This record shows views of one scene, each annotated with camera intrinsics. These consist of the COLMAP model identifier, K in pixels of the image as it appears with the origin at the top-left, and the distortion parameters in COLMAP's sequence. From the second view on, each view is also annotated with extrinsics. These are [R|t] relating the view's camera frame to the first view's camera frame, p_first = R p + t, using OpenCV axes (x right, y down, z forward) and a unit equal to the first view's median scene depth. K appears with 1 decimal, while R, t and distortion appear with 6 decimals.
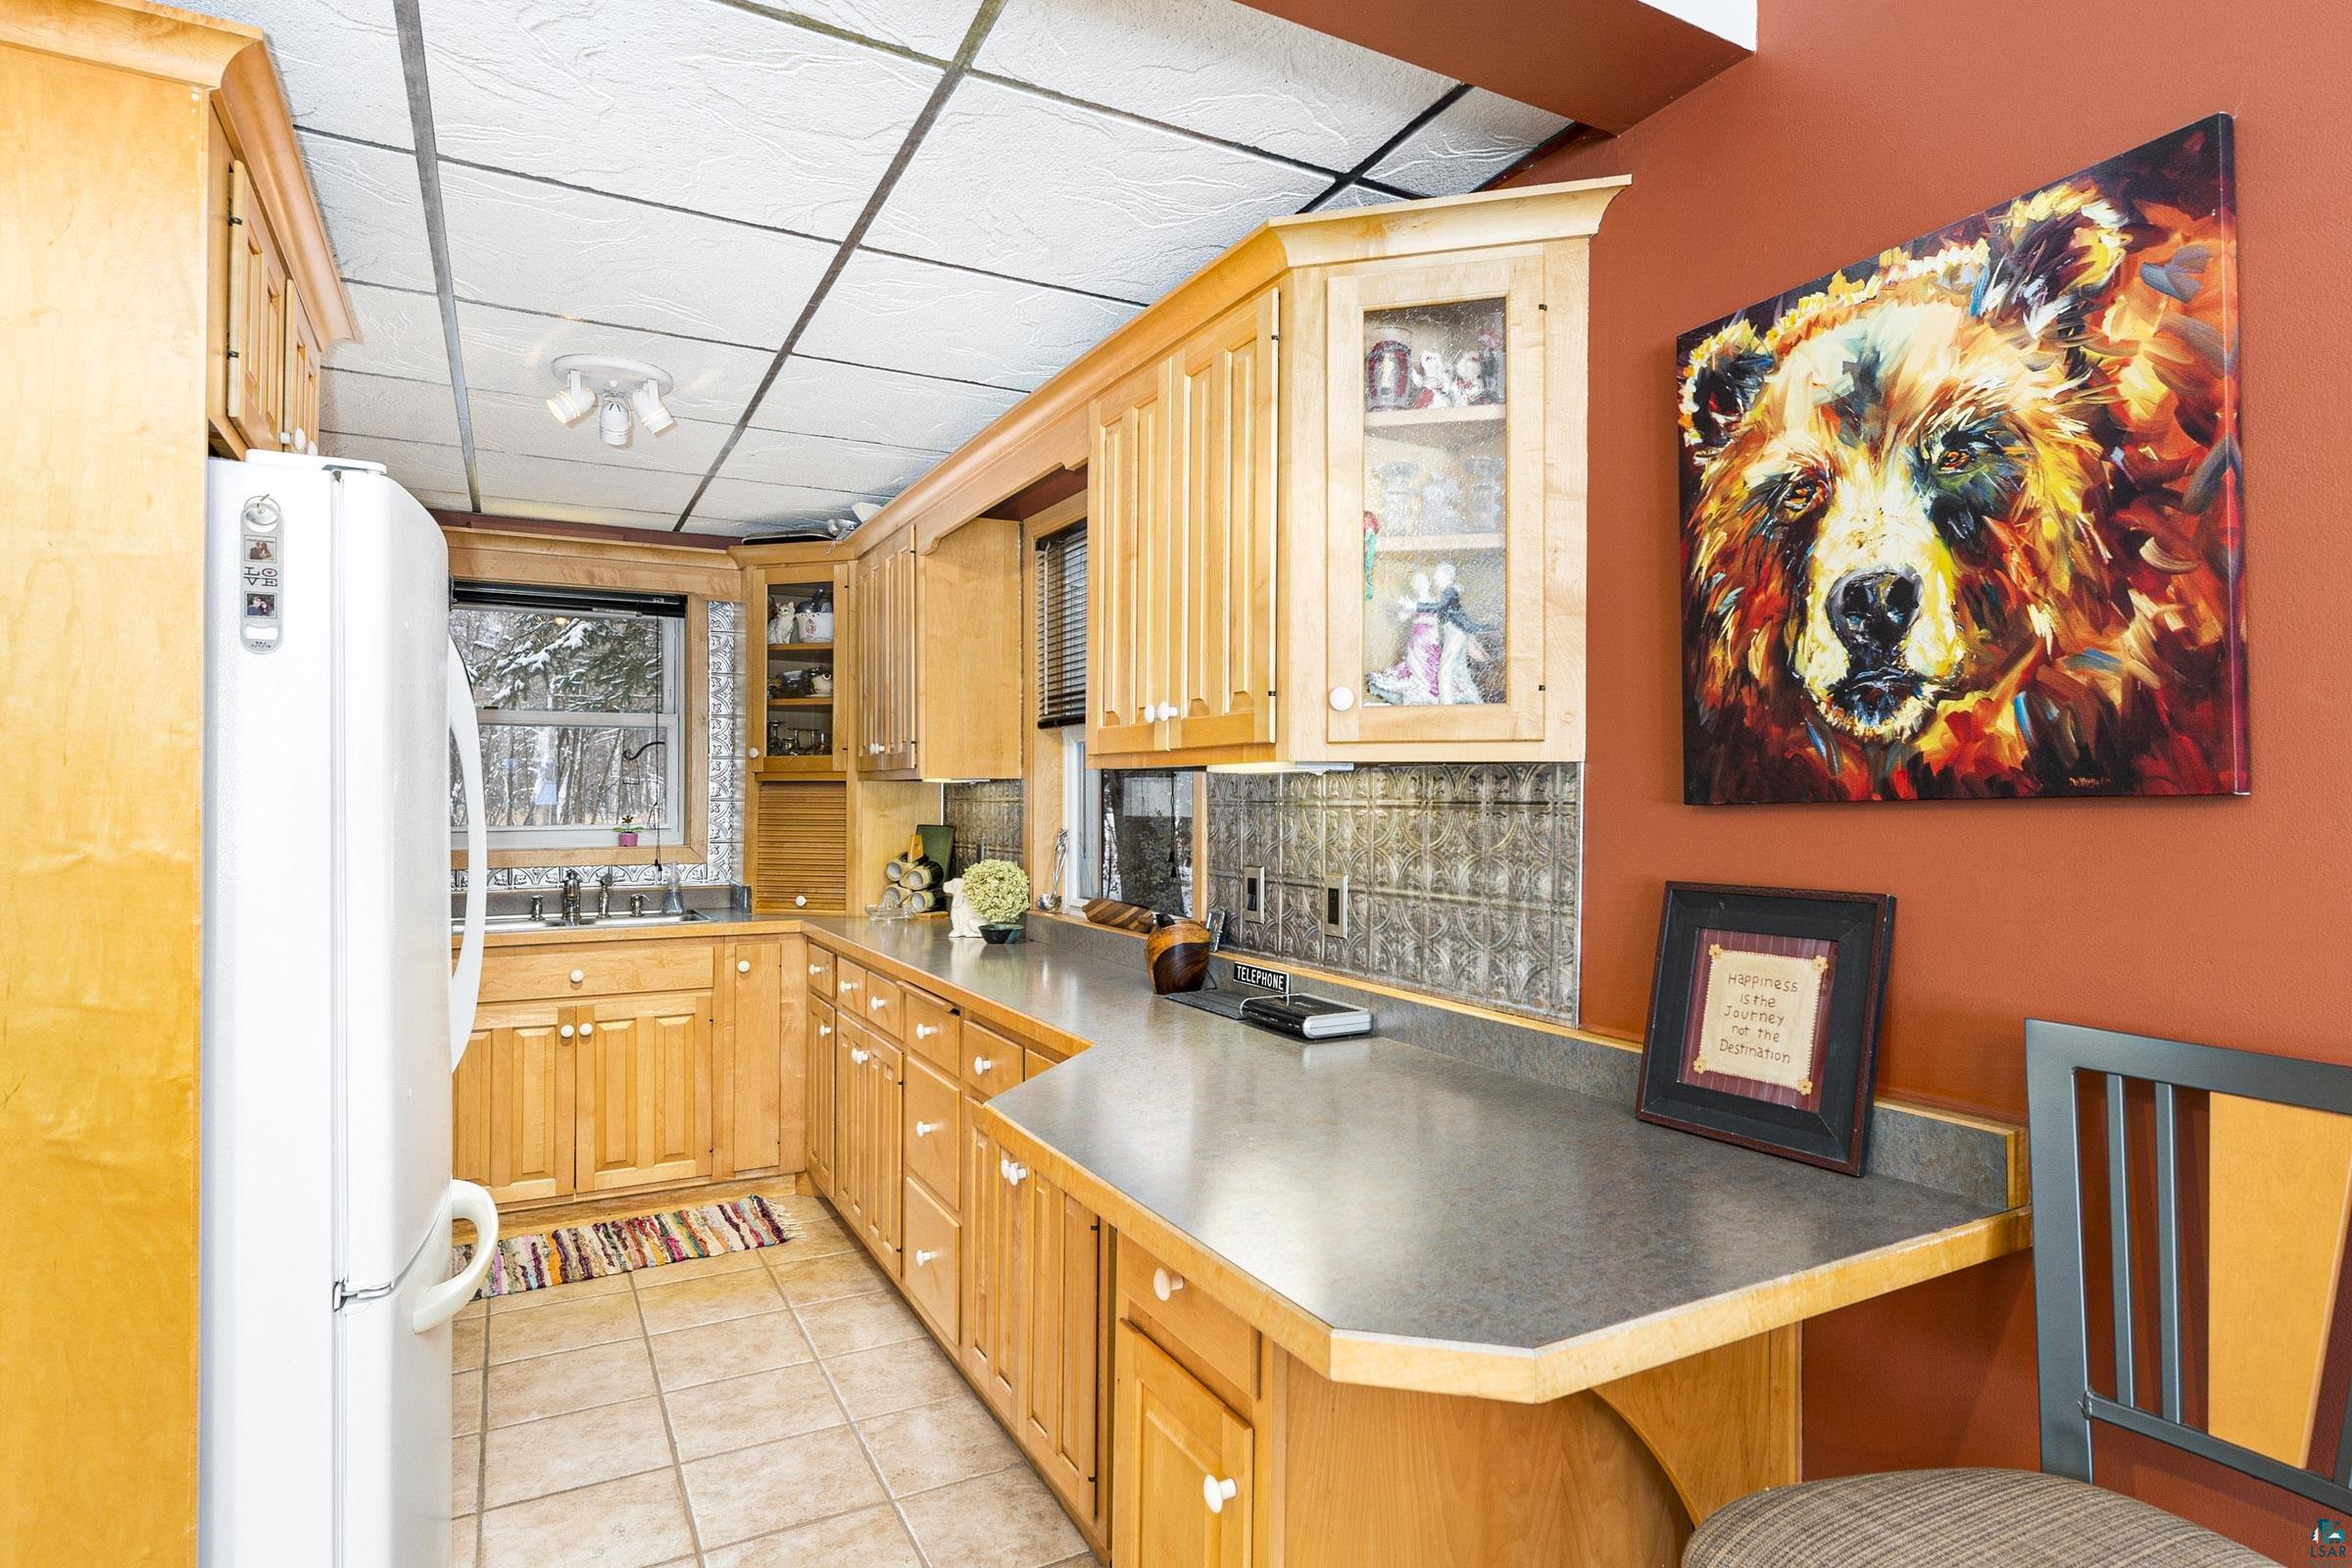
lens RADIAL K [[1276.6, 0, 1249.2], [0, 1276.6, 784.9], [0, 0, 1]] dist [-0.006033, 0.000593]
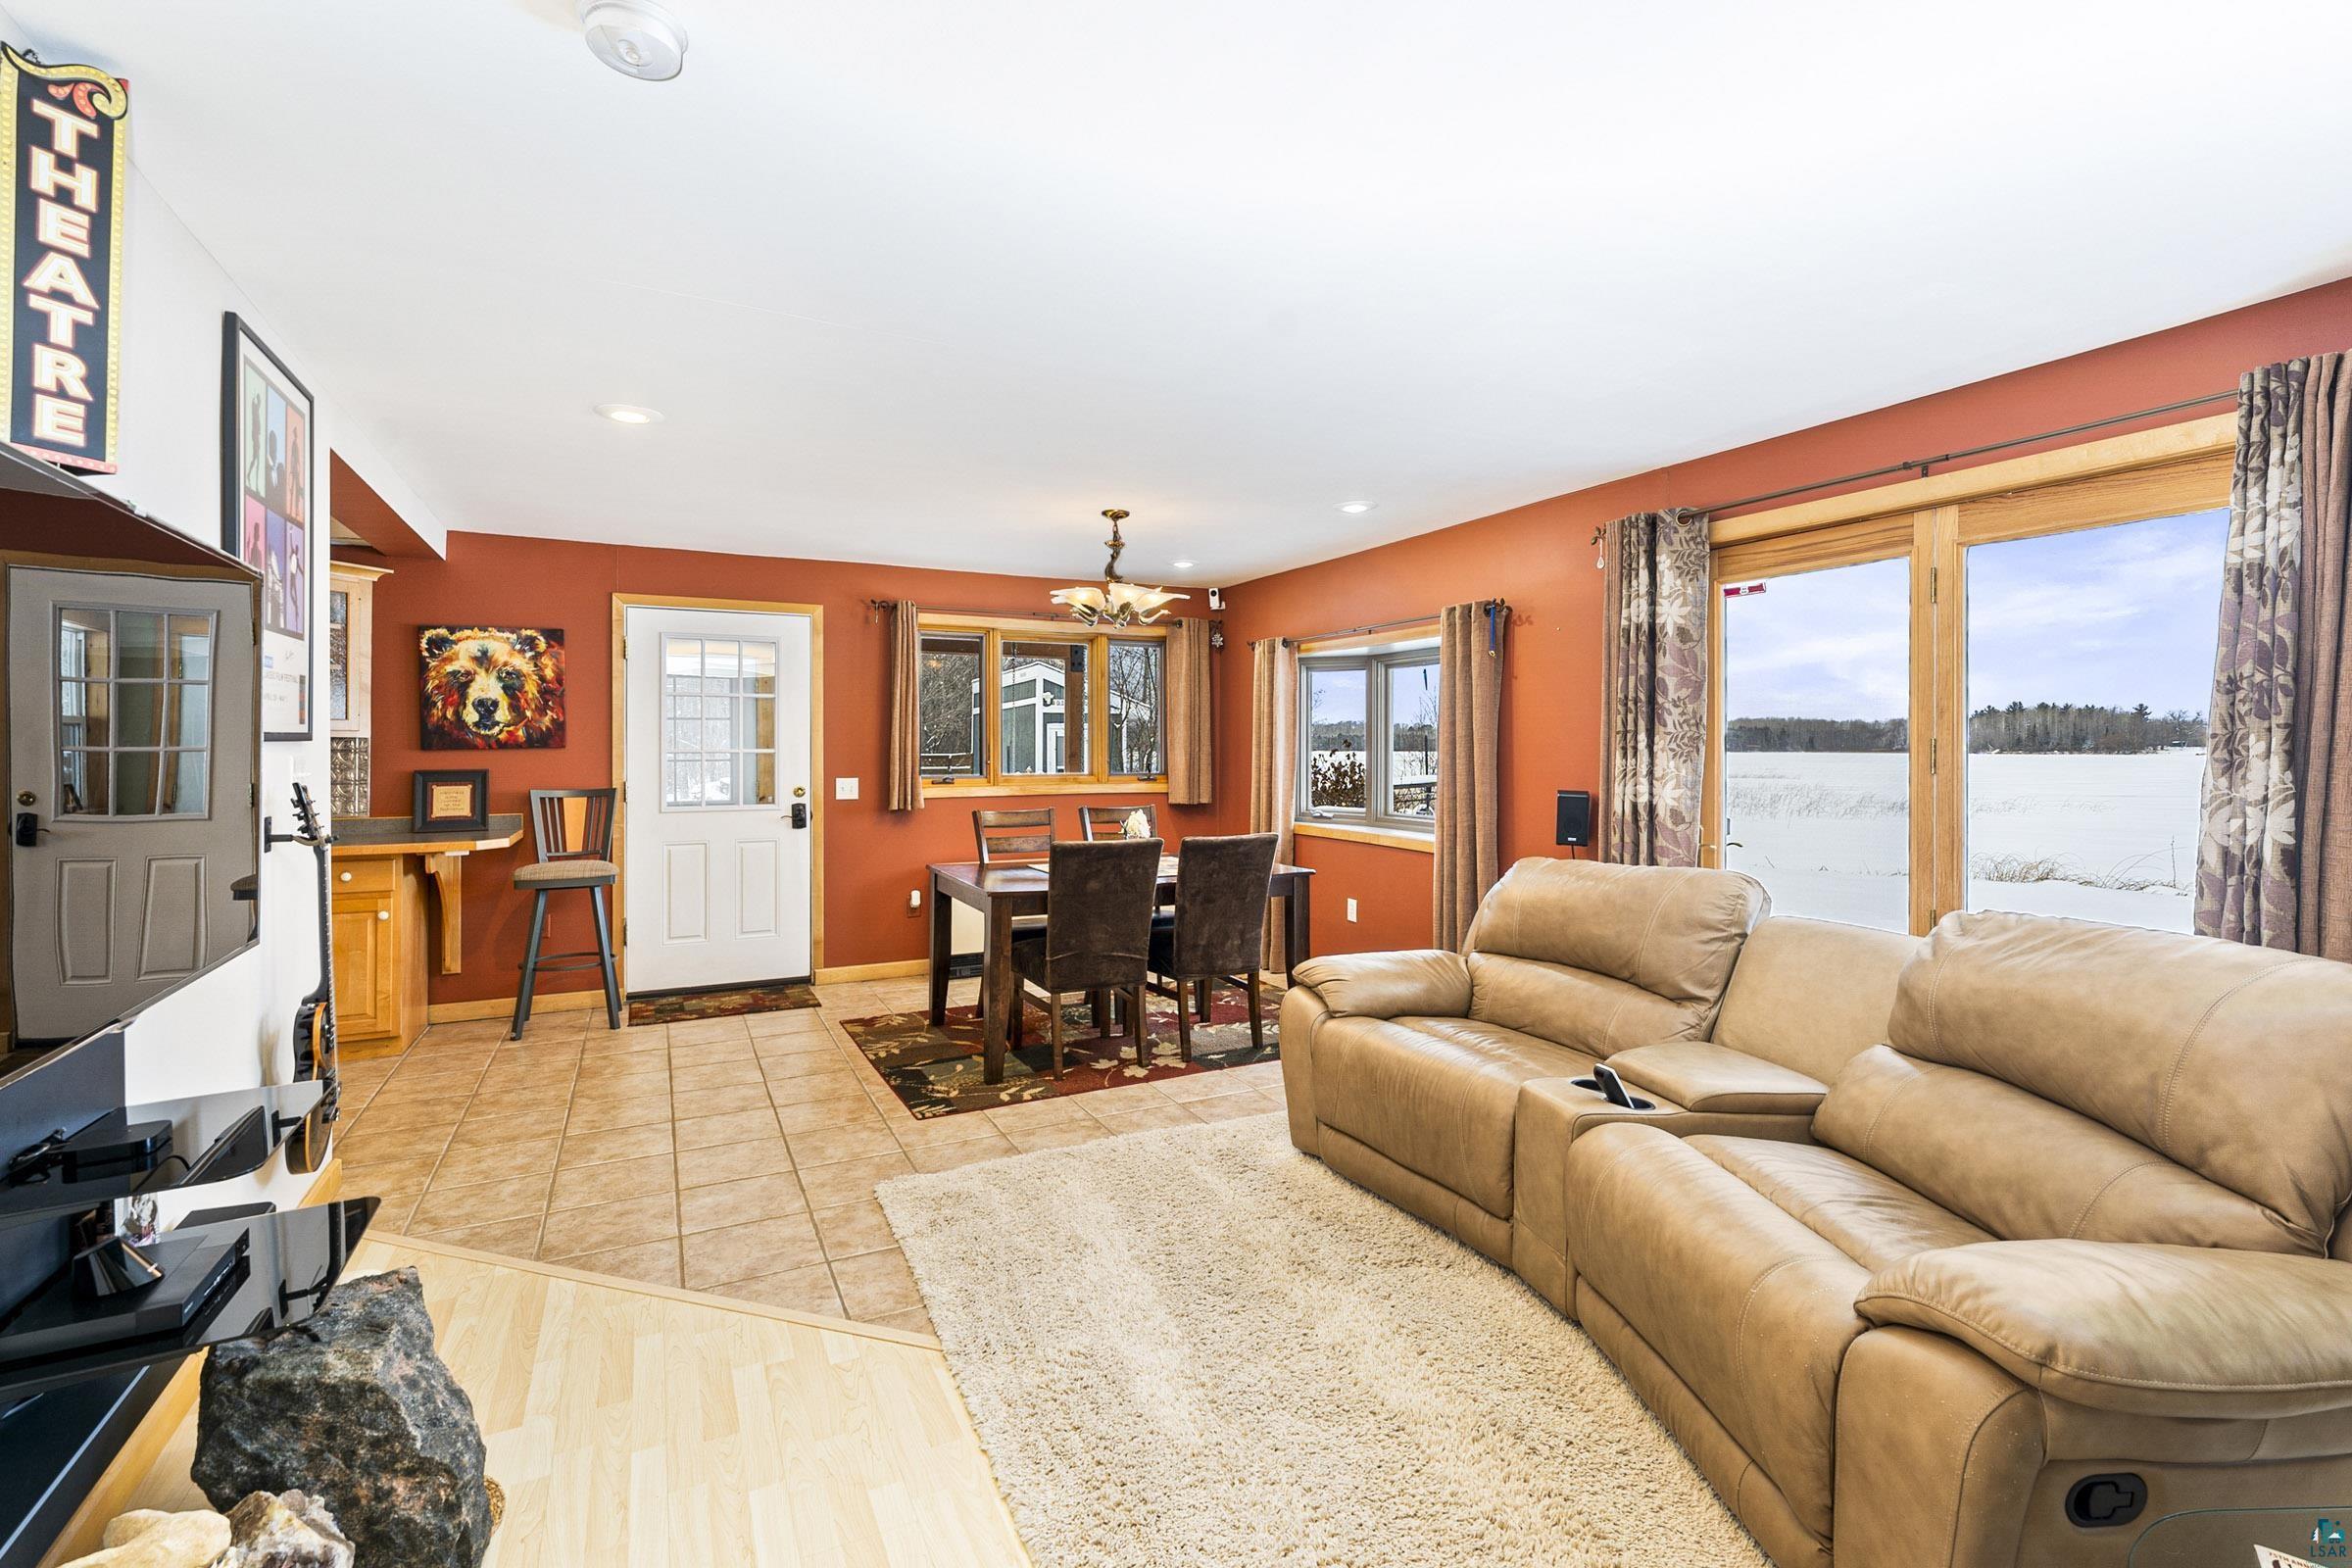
lens RADIAL K [[1040.7, 0, 1178.0], [0, 1040.7, 749.2], [0, 0, 1]] dist [0.001334, -0.000854]
pose [[0.065993, -0.000072, 0.997820, -1.105917], [-0.006082, 0.999981, 0.000474, -0.000833], [-0.997802, -0.006100, 0.065991, -0.616236]]
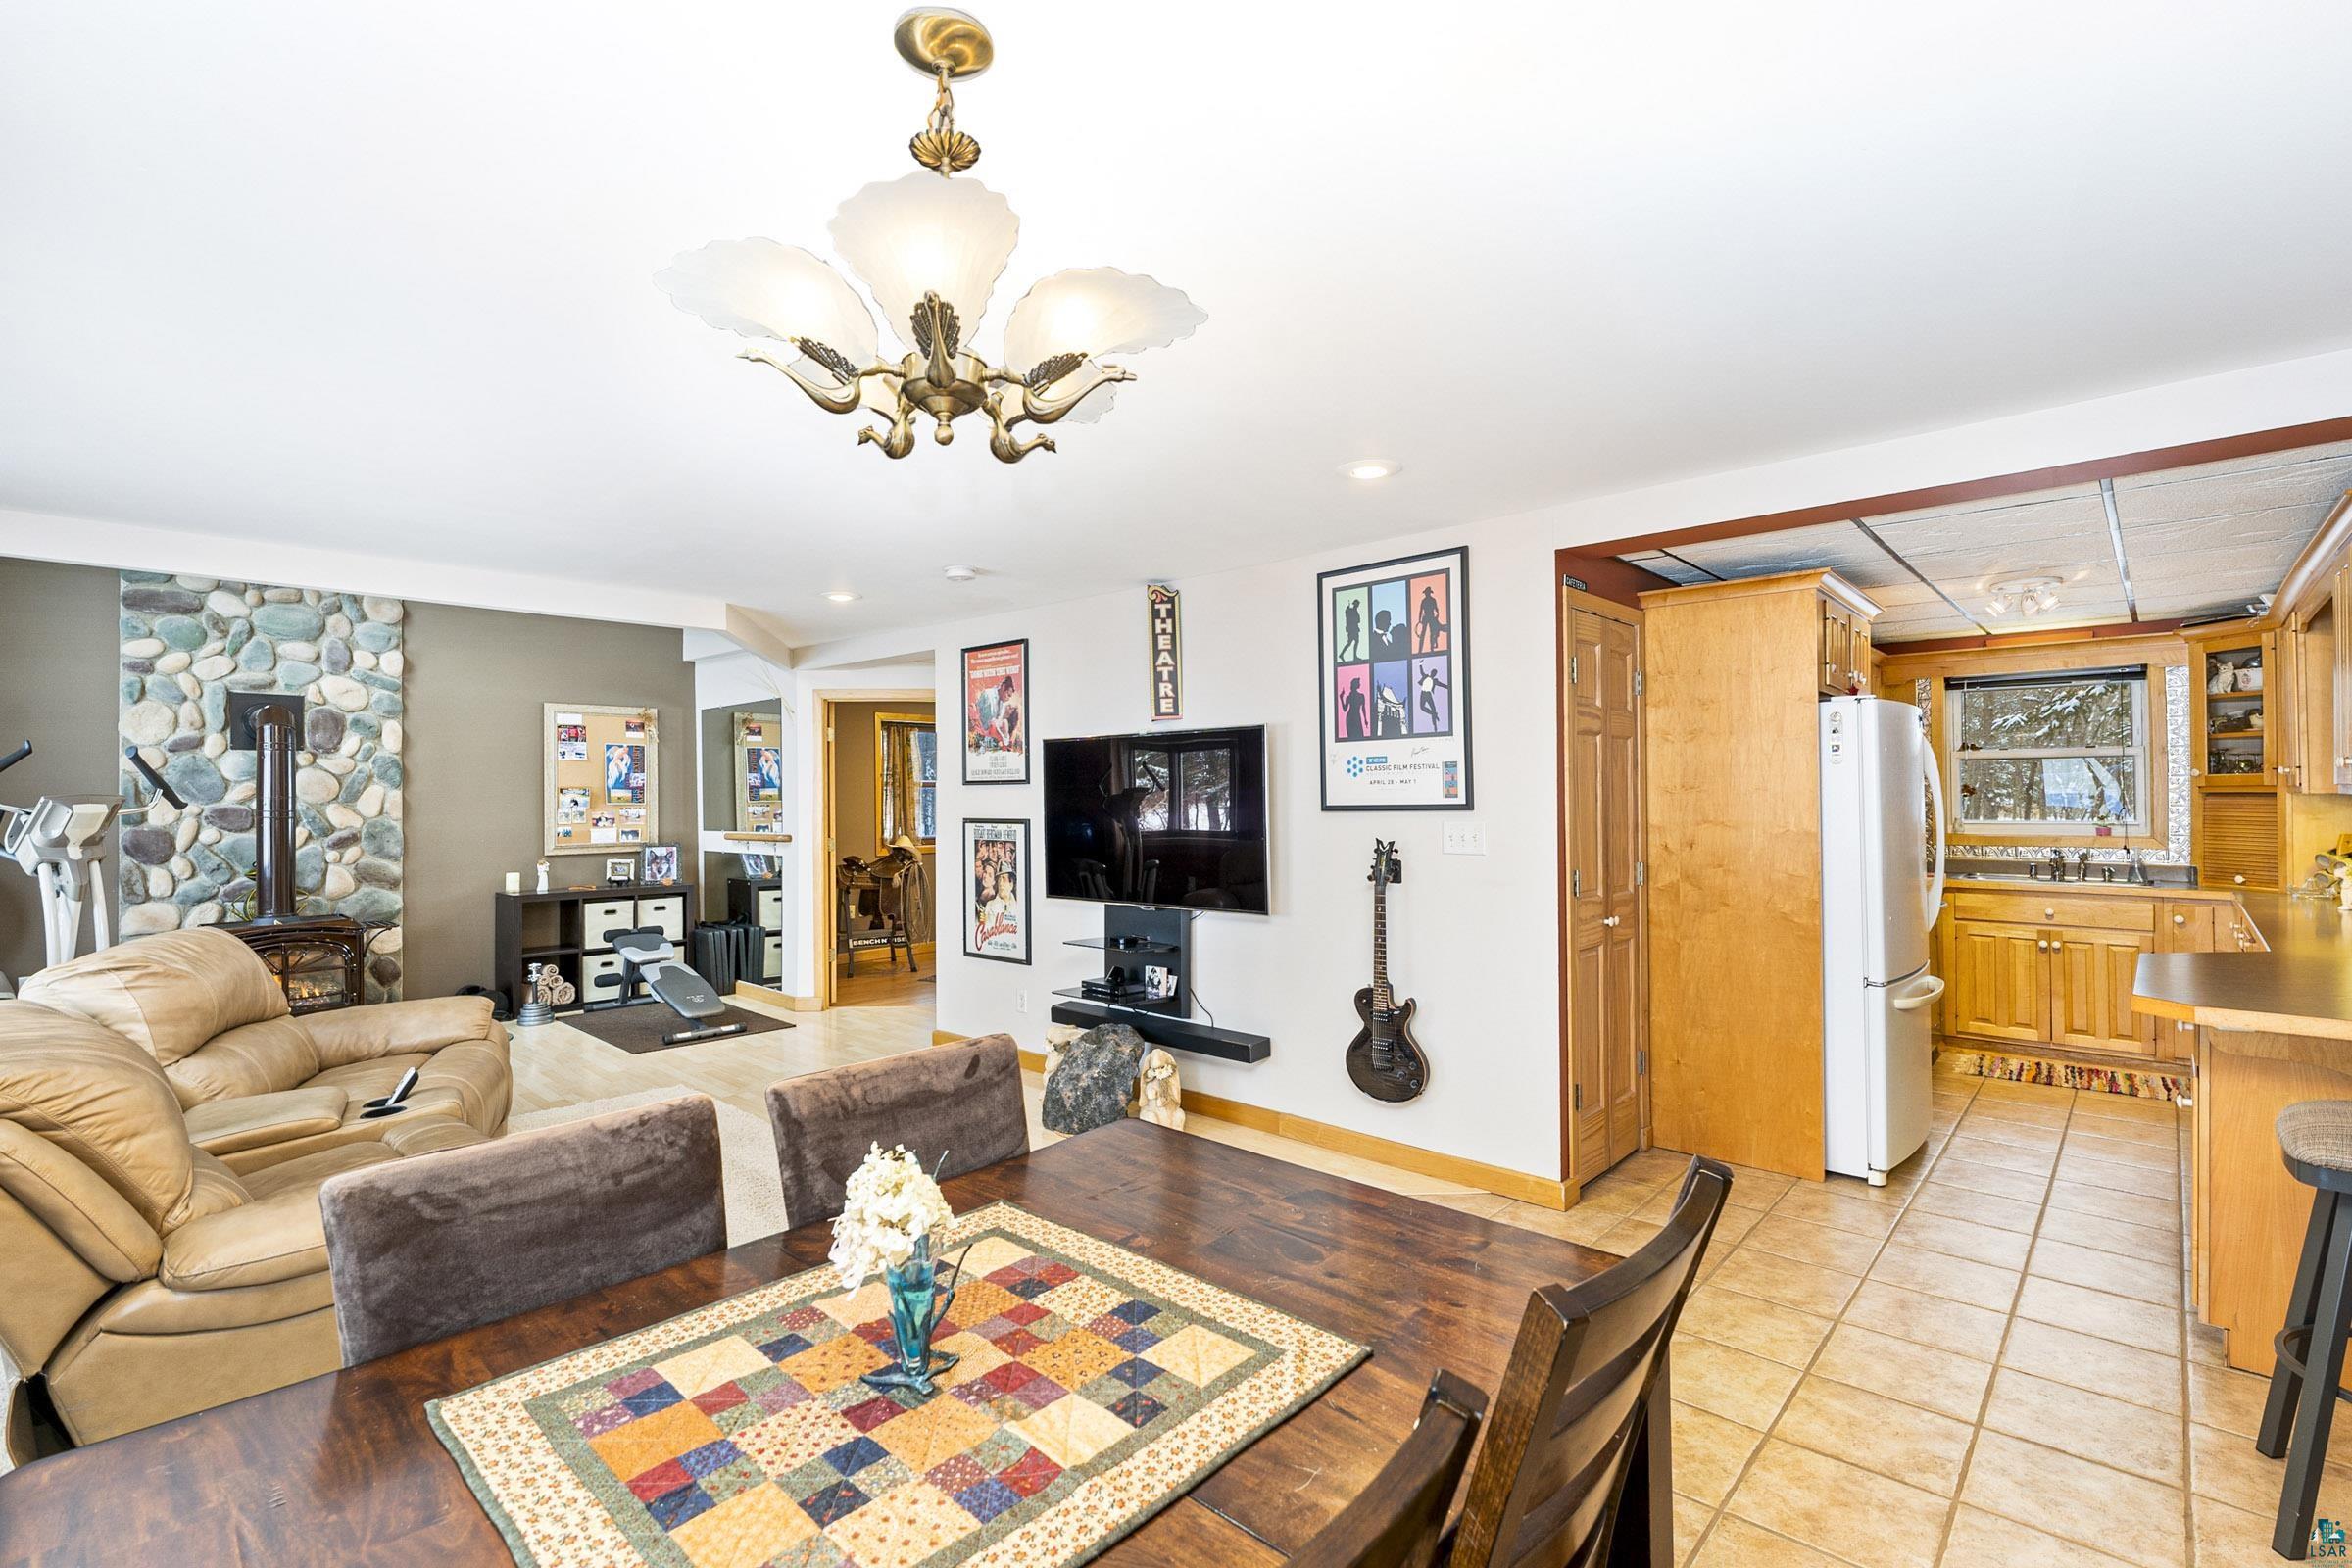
lens RADIAL K [[1040.7, 0, 1194.9], [0, 1040.7, 782.9], [0, 0, 1]] dist [0.001334, -0.000854]
pose [[0.293440, -0.012643, -0.955894, 0.458772], [0.014405, 0.999857, -0.008803, -0.023095], [0.955869, -0.011186, 0.293580, -0.477423]]
